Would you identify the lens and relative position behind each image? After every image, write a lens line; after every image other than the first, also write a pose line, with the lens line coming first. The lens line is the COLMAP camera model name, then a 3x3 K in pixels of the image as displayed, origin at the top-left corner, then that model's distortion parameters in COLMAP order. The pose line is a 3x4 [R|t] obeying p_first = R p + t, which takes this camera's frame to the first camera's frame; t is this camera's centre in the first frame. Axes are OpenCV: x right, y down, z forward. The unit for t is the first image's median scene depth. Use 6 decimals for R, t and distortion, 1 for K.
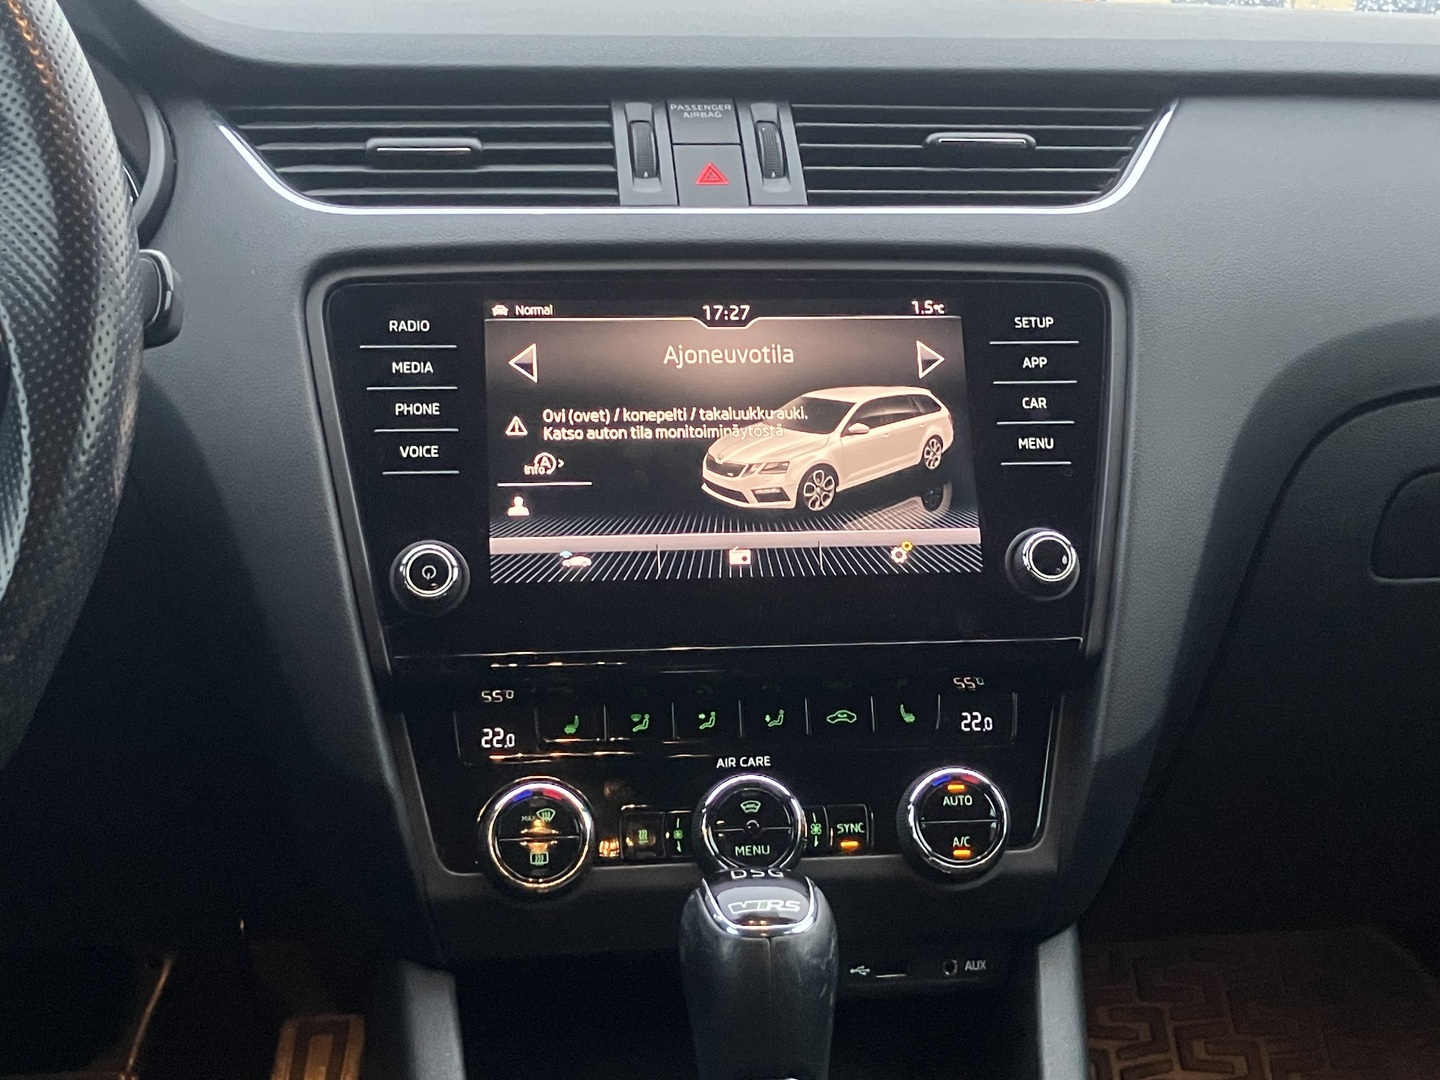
lens RADIAL K [[2041.1, 0, 718.4], [0, 2041.1, 534.0], [0, 0, 1]] dist [0.138234, 0.000000]
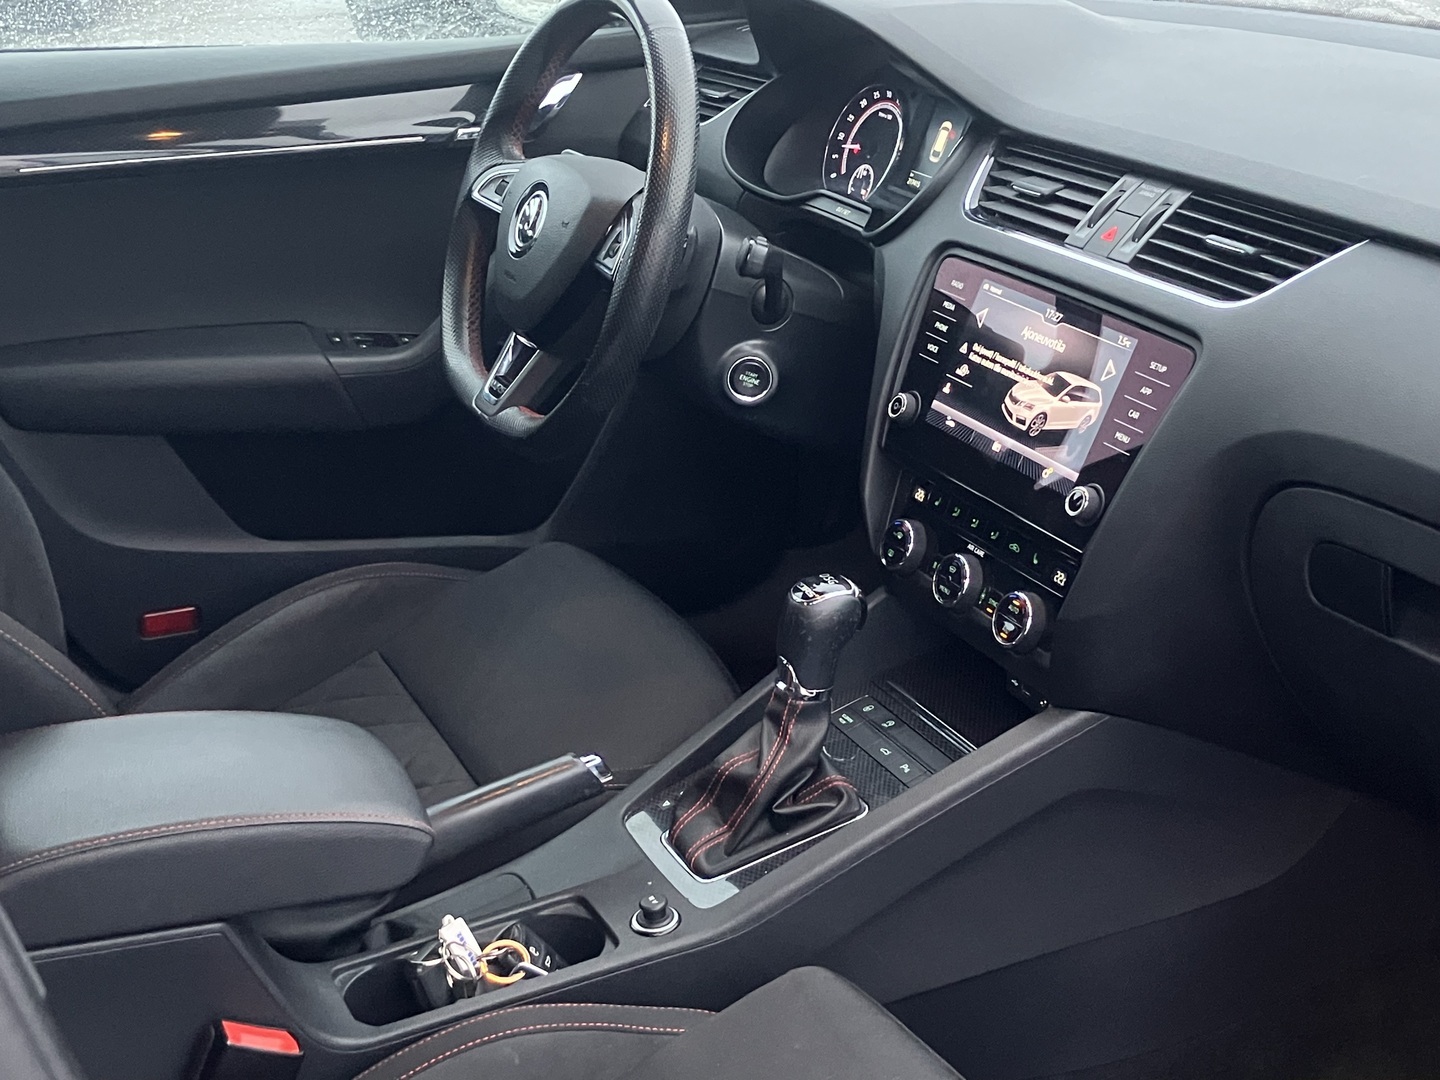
lens RADIAL K [[1980.8, 0, 718.8], [0, 1980.8, 539.1], [0, 0, 1]] dist [-0.000826, 0.000000]
pose [[0.324748, 0.343372, -0.881268, 1.534629], [-0.141268, 0.938928, 0.313781, -0.436681], [0.935191, 0.022595, 0.353423, 0.123908]]
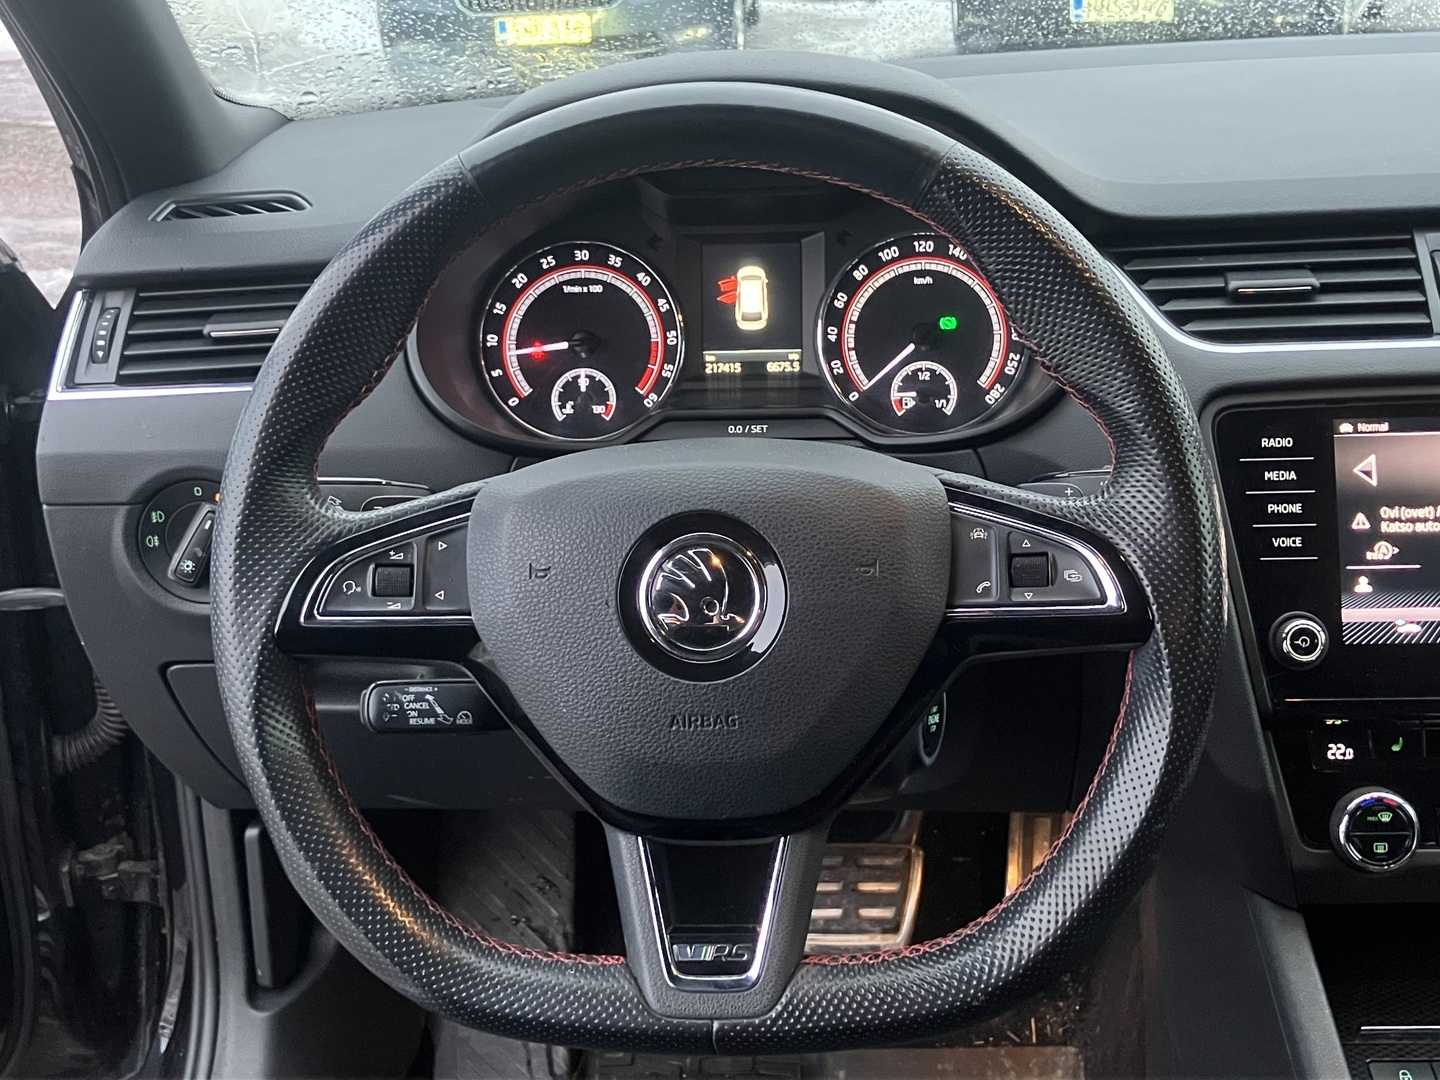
lens RADIAL K [[1748.4, 0, 720.1], [0, 1748.4, 540.7], [0, 0, 1]] dist [-0.024118, 0.000000]
pose [[0.977694, 0.020257, -0.209058, -0.266285], [0.021071, 0.980857, 0.193585, -0.265510], [0.208977, -0.193671, 0.958551, -0.164033]]
